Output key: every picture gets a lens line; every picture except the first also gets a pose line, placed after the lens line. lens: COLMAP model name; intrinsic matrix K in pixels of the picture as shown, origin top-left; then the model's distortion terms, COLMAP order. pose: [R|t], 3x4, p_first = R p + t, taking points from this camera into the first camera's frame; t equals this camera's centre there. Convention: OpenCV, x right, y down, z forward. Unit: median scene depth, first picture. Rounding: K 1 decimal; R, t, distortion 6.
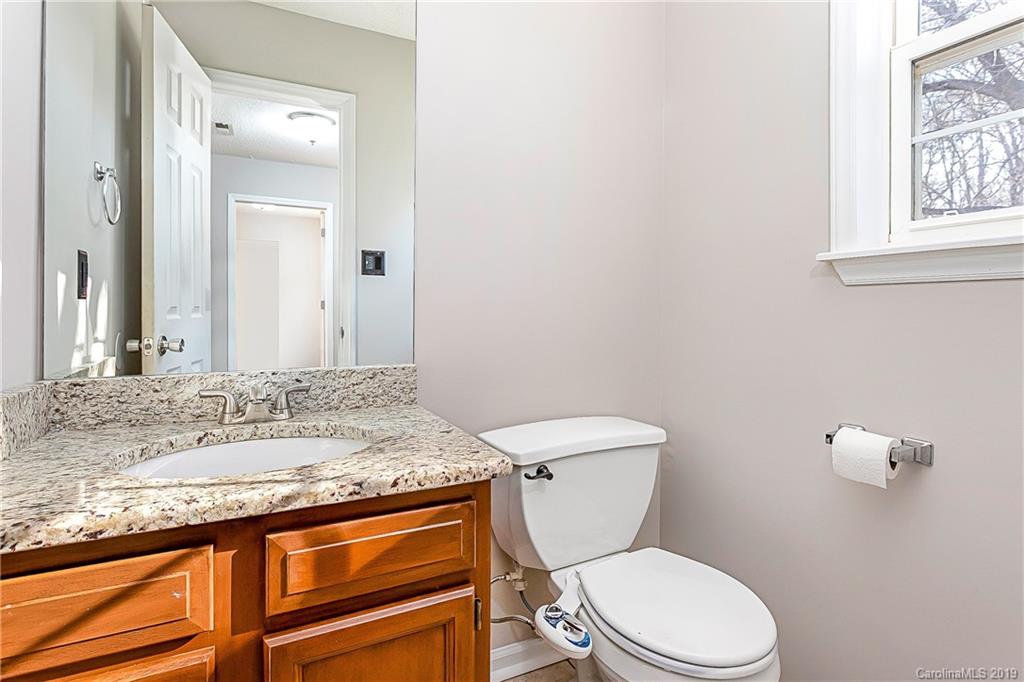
lens RADIAL K [[525.0, 0, 511.4], [0, 525.0, 331.4], [0, 0, 1]] dist [-0.001206, -0.002001]
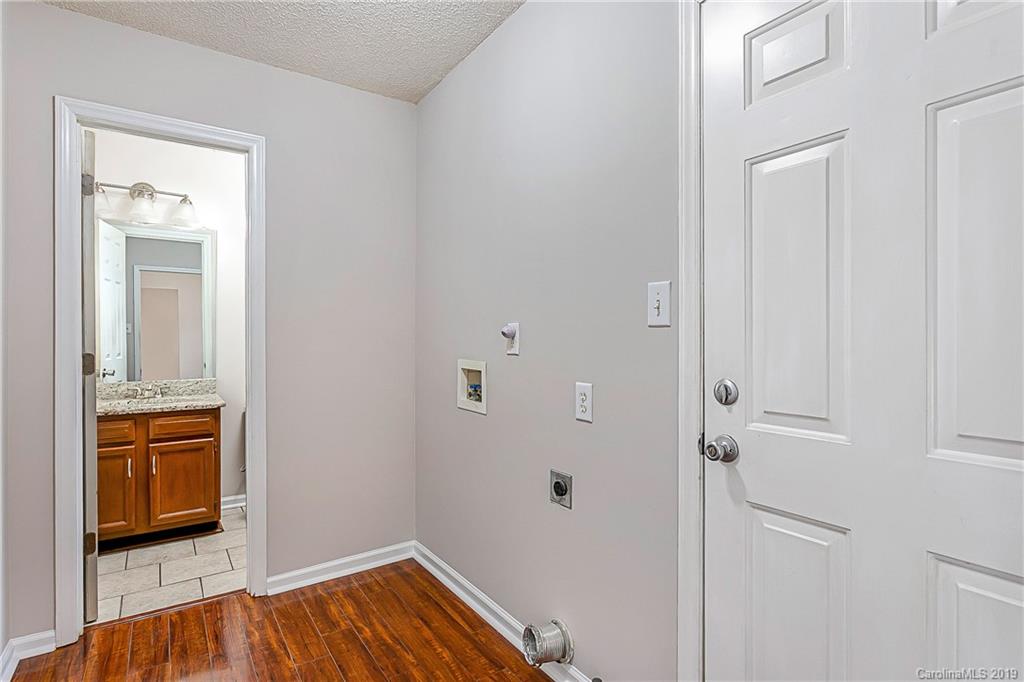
lens RADIAL K [[525.0, 0, 515.1], [0, 525.0, 345.0], [0, 0, 1]] dist [-0.001206, -0.002001]
pose [[0.990258, -0.008118, 0.139007, 1.139405], [0.010765, 0.999775, -0.018297, -0.046883], [-0.138827, 0.019615, 0.990122, -2.195401]]
